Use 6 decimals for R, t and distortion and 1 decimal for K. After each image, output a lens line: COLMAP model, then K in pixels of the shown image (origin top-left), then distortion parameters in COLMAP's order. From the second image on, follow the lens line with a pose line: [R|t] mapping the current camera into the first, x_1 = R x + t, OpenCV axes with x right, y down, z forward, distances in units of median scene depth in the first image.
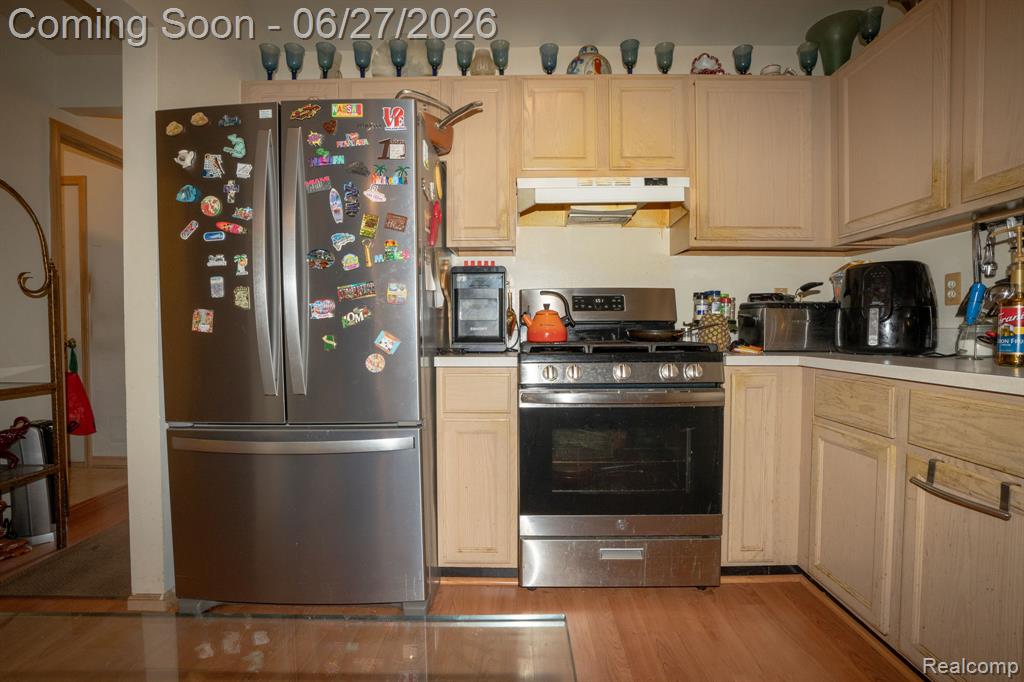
lens RADIAL K [[486.1, 0, 512.0], [0, 486.1, 341.0], [0, 0, 1]] dist [-0.077073, 0.029737]
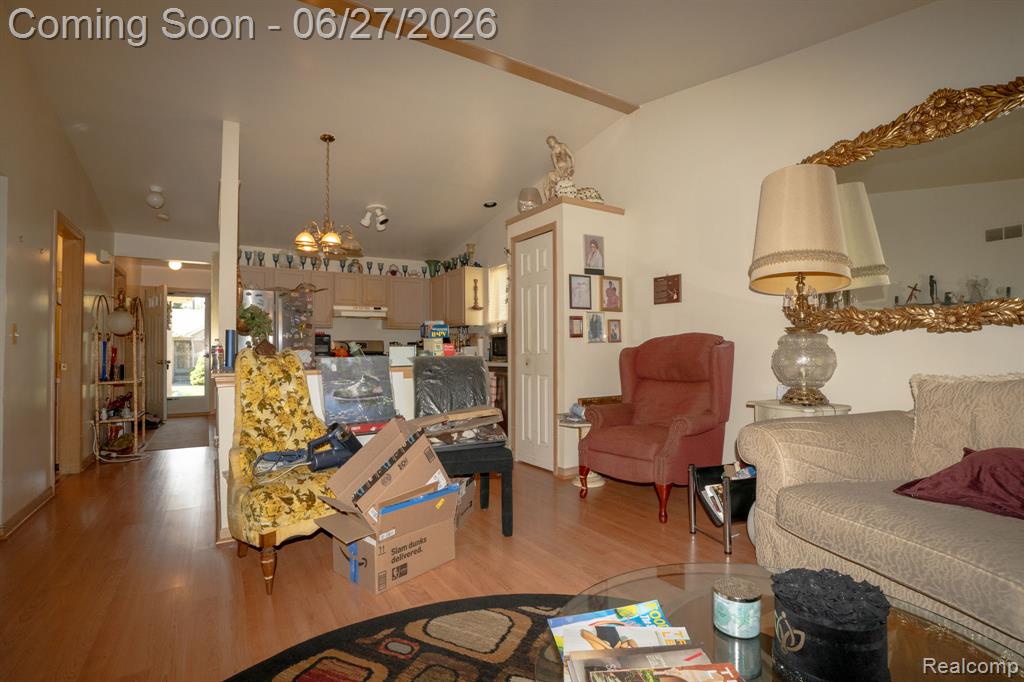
lens RADIAL K [[486.1, 0, 512.0], [0, 486.1, 341.0], [0, 0, 1]] dist [-0.077073, 0.029737]
pose [[0.839466, 0.012595, 0.543265, -0.686127], [0.015779, 0.998745, -0.047537, 0.051208], [-0.543182, 0.048478, 0.838214, -2.157641]]
